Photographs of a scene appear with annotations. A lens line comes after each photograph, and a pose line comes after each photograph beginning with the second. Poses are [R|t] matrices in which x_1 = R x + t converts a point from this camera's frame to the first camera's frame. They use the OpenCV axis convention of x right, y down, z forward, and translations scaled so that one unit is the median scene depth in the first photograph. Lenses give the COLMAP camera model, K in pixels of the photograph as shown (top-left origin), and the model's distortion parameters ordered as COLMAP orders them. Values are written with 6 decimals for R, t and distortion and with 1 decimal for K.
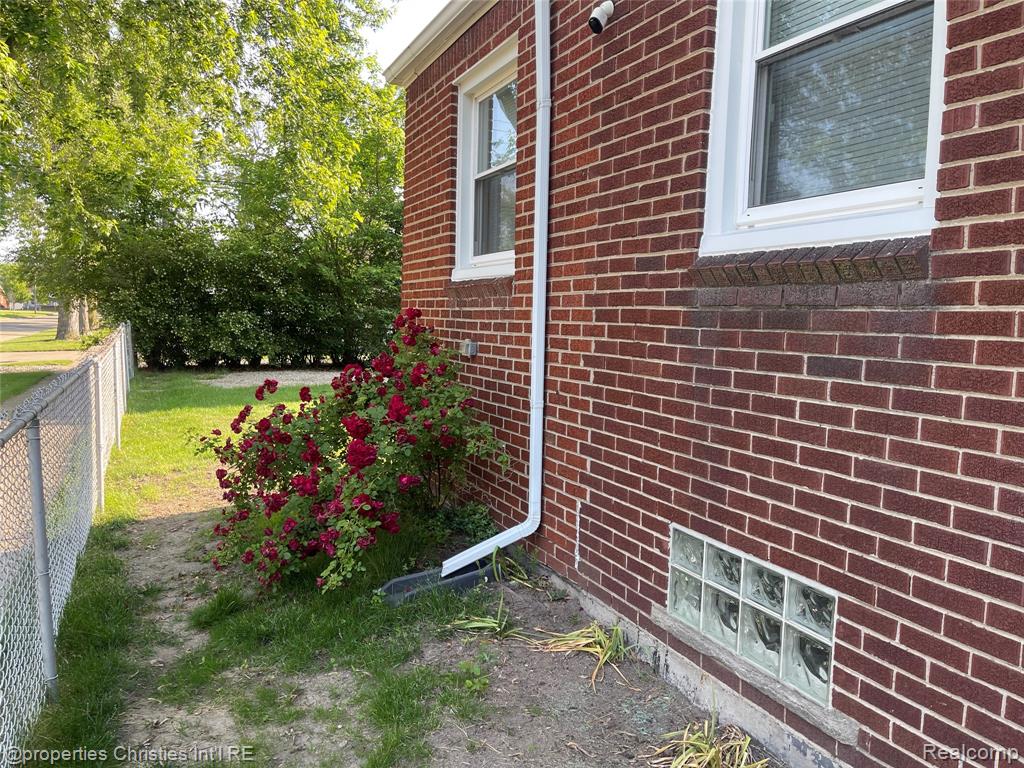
lens RADIAL K [[779.5, 0, 507.5], [0, 779.5, 389.4], [0, 0, 1]] dist [0.067729, -0.082857]
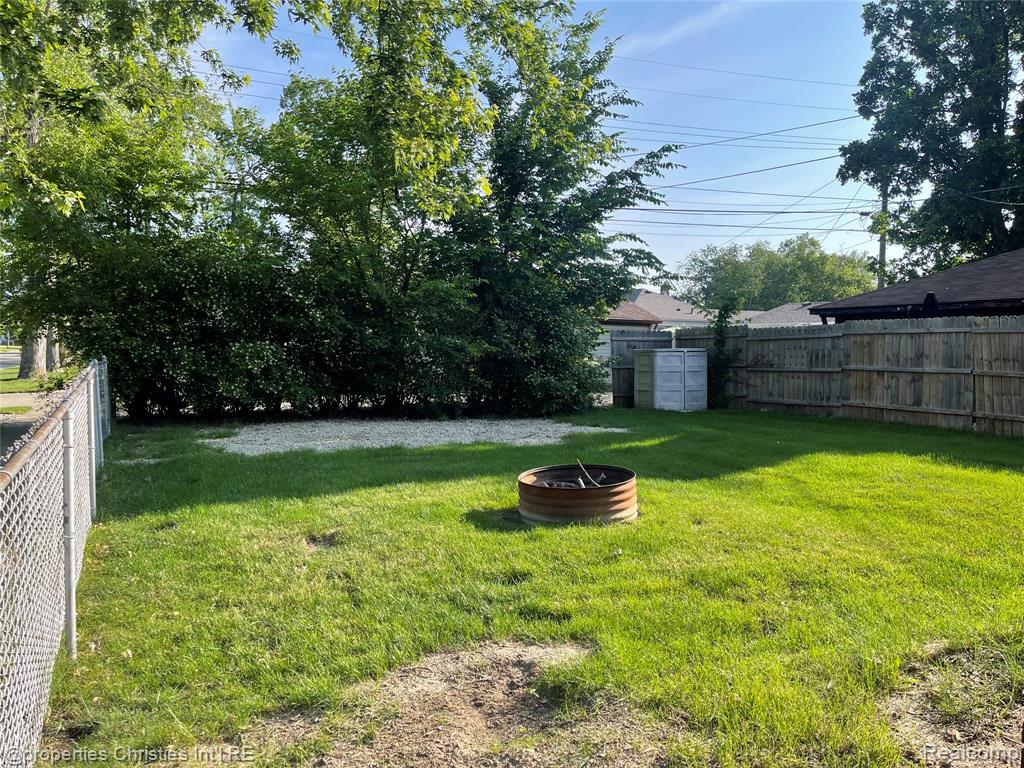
lens RADIAL K [[779.5, 0, 516.4], [0, 779.5, 378.7], [0, 0, 1]] dist [0.067729, -0.082857]
pose [[0.999440, -0.011558, 0.031404, -0.123278], [0.013110, 0.998680, -0.049662, -0.025234], [-0.030789, 0.050046, 0.998272, 0.261352]]
